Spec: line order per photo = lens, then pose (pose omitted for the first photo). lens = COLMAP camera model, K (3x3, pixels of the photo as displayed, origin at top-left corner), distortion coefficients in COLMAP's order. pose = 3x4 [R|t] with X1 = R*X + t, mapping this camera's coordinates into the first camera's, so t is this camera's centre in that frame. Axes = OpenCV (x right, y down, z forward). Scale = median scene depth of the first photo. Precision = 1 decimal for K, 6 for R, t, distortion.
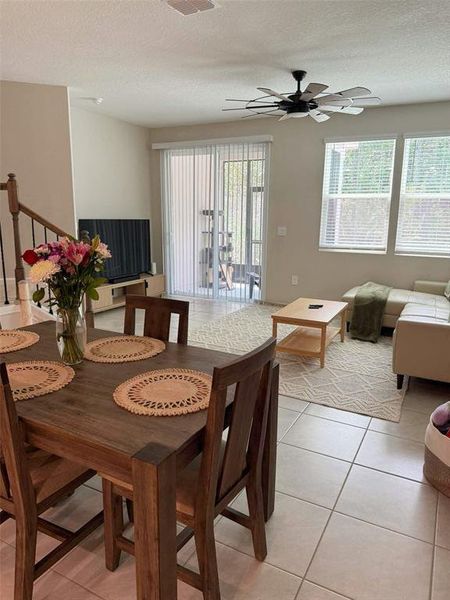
lens RADIAL K [[419.1, 0, 223.4], [0, 419.1, 299.2], [0, 0, 1]] dist [-0.006737, -0.006519]
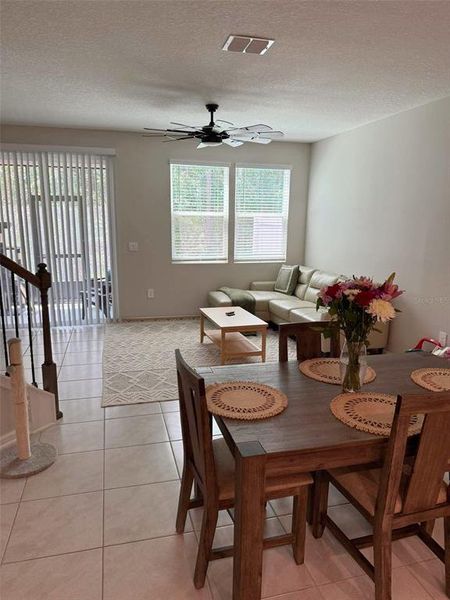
lens RADIAL K [[419.1, 0, 223.8], [0, 419.1, 302.9], [0, 0, 1]] dist [-0.006737, -0.006519]
pose [[0.725960, -0.122980, 0.676652, -0.428781], [0.131768, 0.990527, 0.038656, -0.041646], [-0.674996, 0.061099, 0.735287, 0.134563]]
